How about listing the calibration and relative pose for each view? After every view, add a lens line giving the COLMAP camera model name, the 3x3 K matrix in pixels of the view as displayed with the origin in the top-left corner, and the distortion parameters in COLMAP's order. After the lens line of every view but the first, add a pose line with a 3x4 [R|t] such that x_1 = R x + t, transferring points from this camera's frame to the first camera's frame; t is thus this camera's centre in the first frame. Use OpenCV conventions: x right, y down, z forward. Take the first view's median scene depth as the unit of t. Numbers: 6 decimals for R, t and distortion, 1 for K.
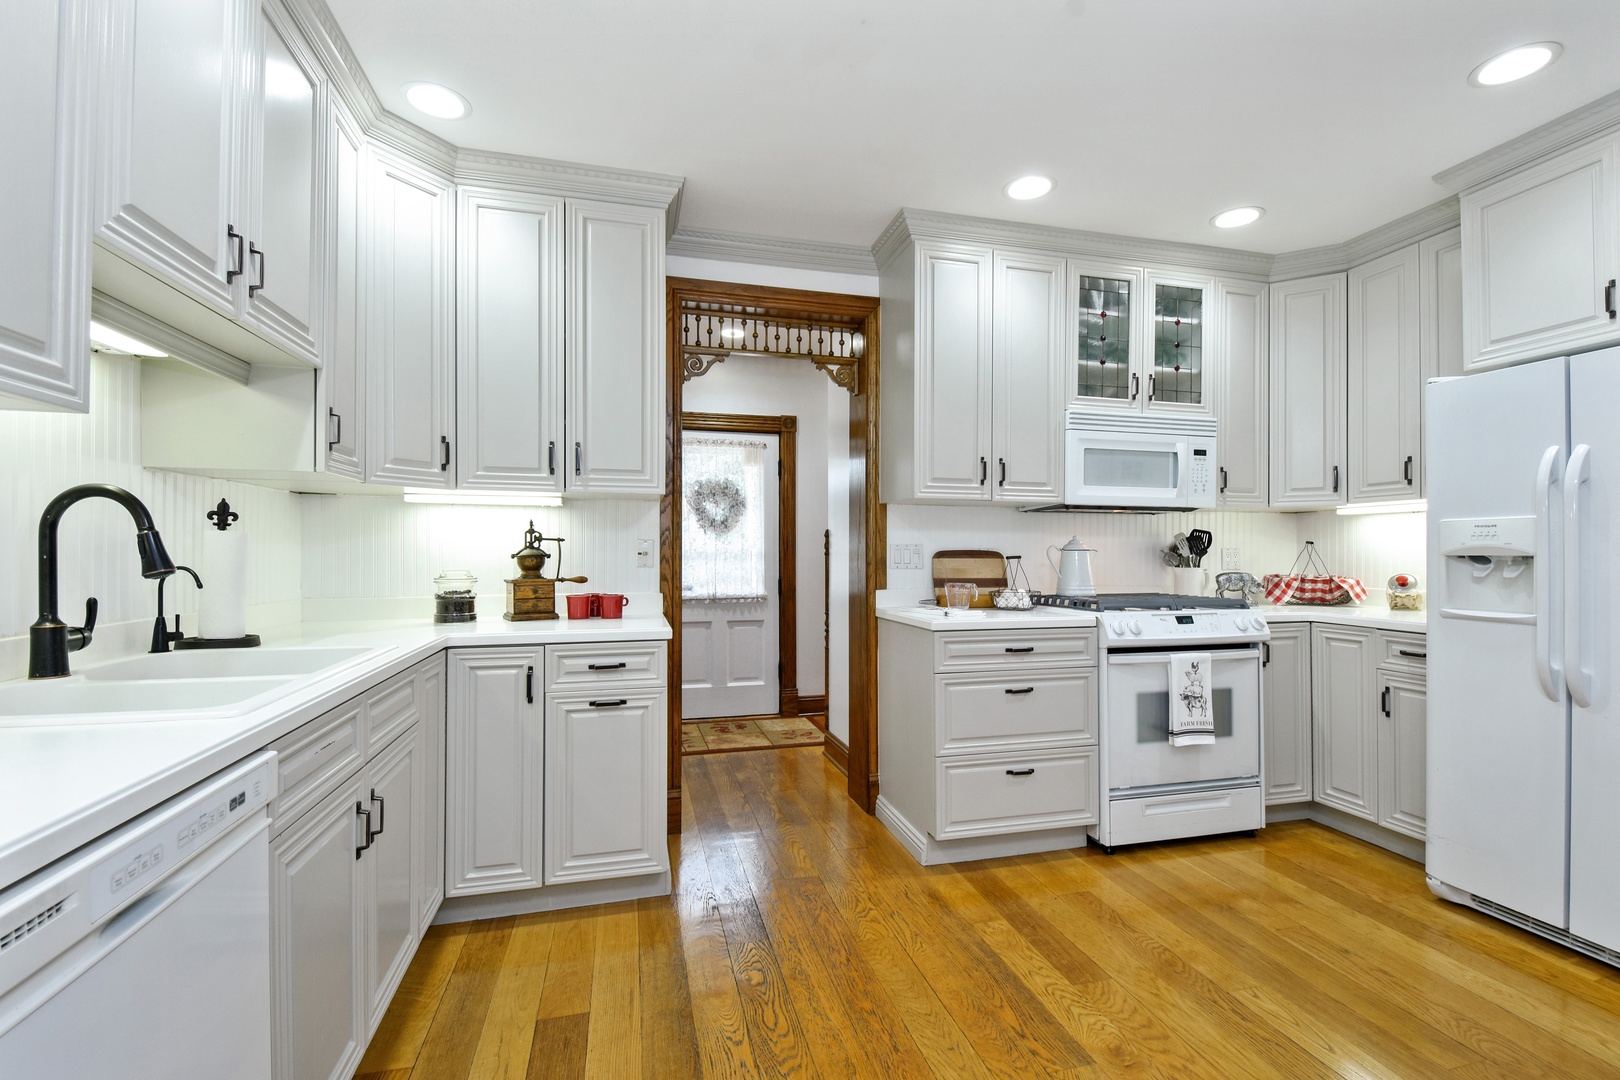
lens RADIAL K [[733.4, 0, 807.1], [0, 733.4, 546.9], [0, 0, 1]] dist [0.016066, -0.004054]
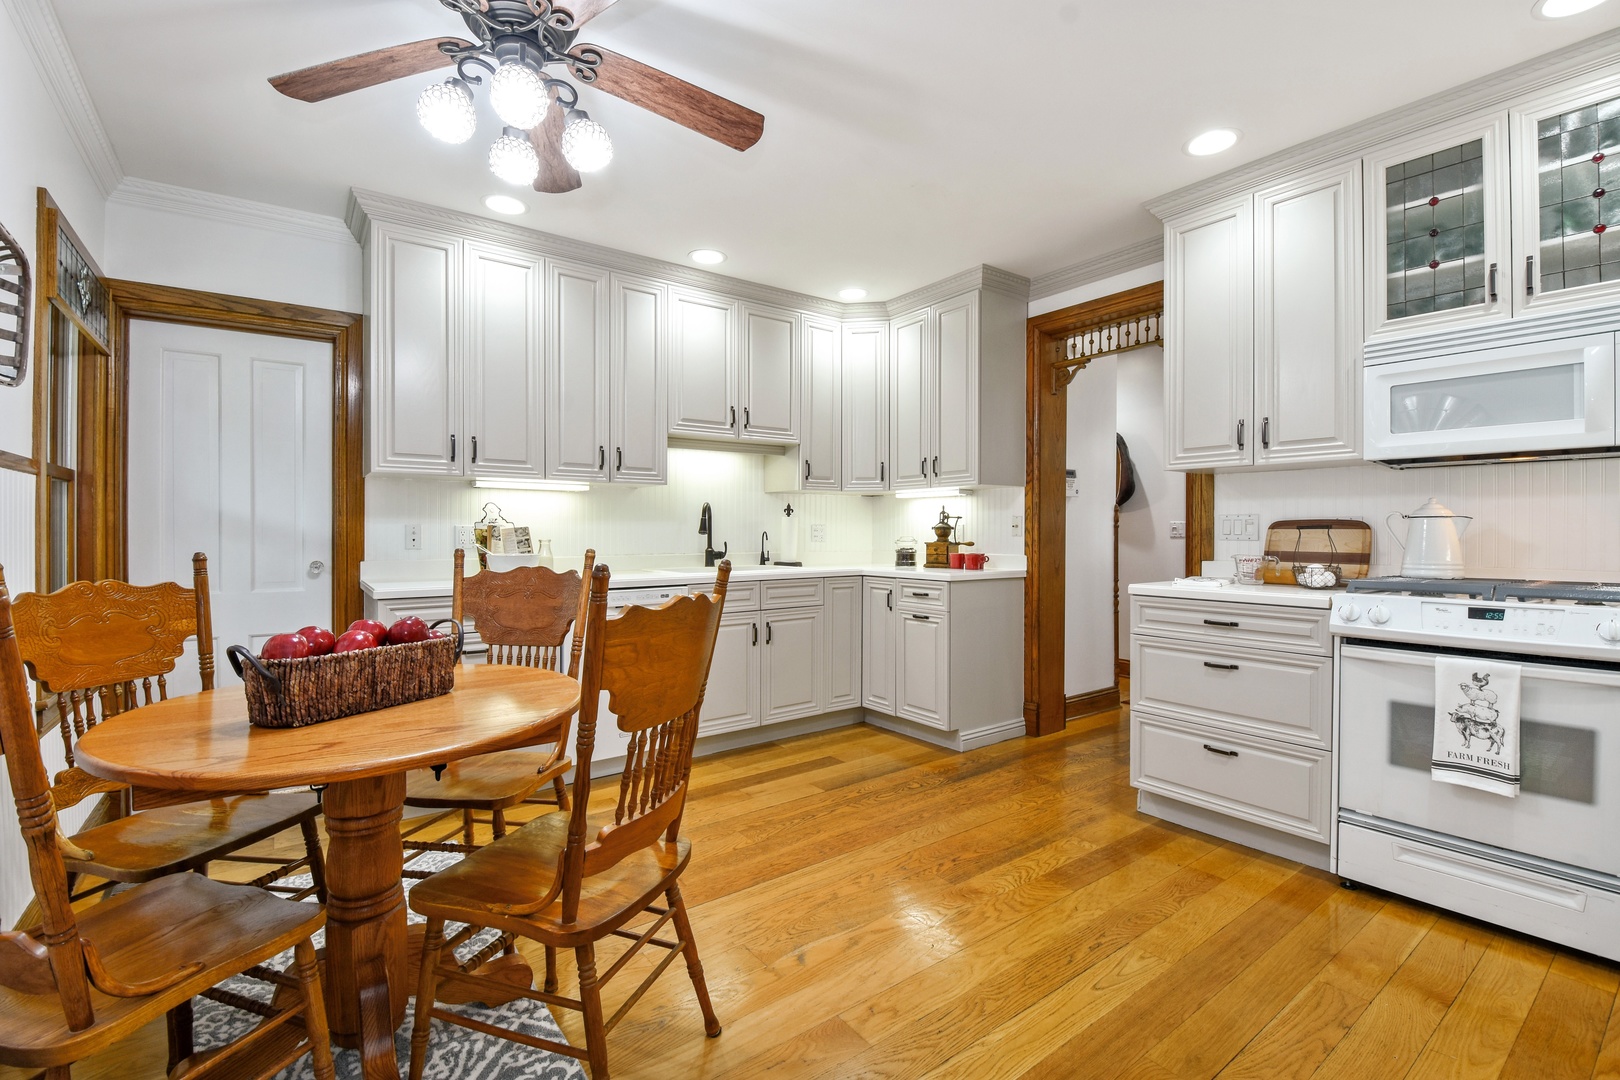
lens RADIAL K [[733.4, 0, 796.9], [0, 733.4, 531.1], [0, 0, 1]] dist [0.016066, -0.004054]
pose [[0.347926, -0.002901, -0.937518, 0.968331], [0.006593, 0.999978, -0.000647, 0.017159], [0.937499, -0.005956, 0.347937, 0.145692]]
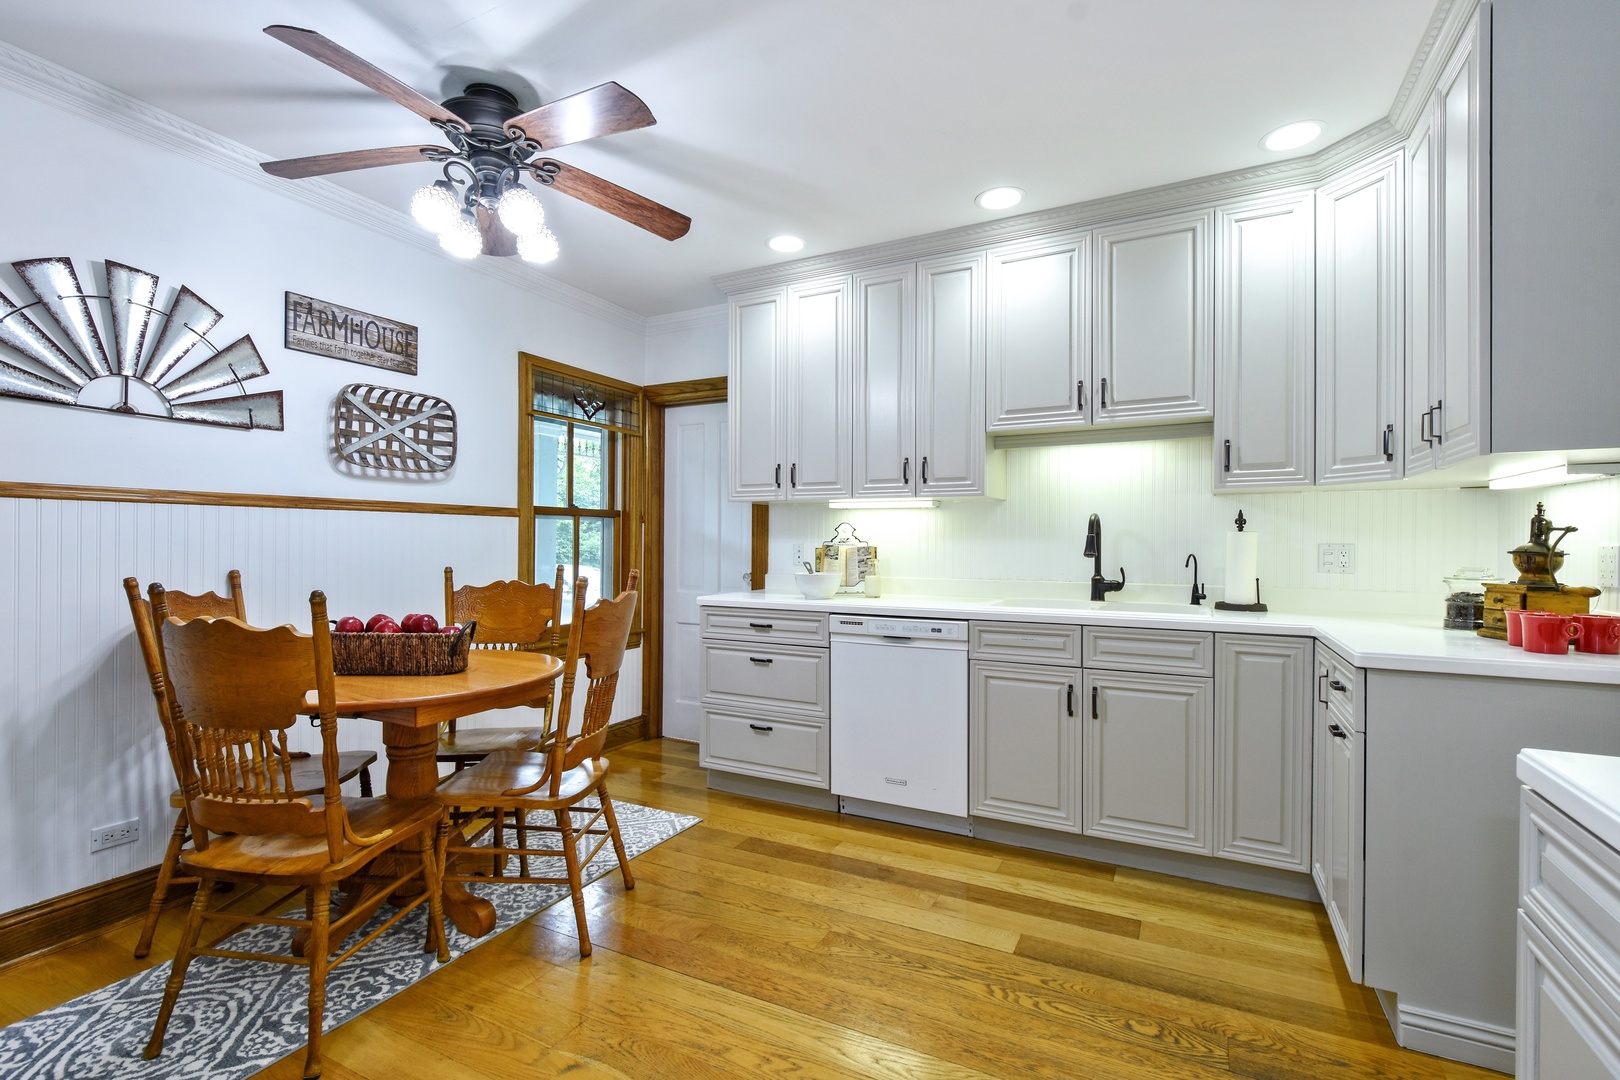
lens RADIAL K [[733.4, 0, 794.8], [0, 733.4, 538.6], [0, 0, 1]] dist [0.016066, -0.004054]
pose [[-0.684210, -0.009782, -0.729219, 0.618525], [-0.001448, 0.999926, -0.012055, 0.007815], [0.729283, -0.007193, -0.684174, 0.933433]]
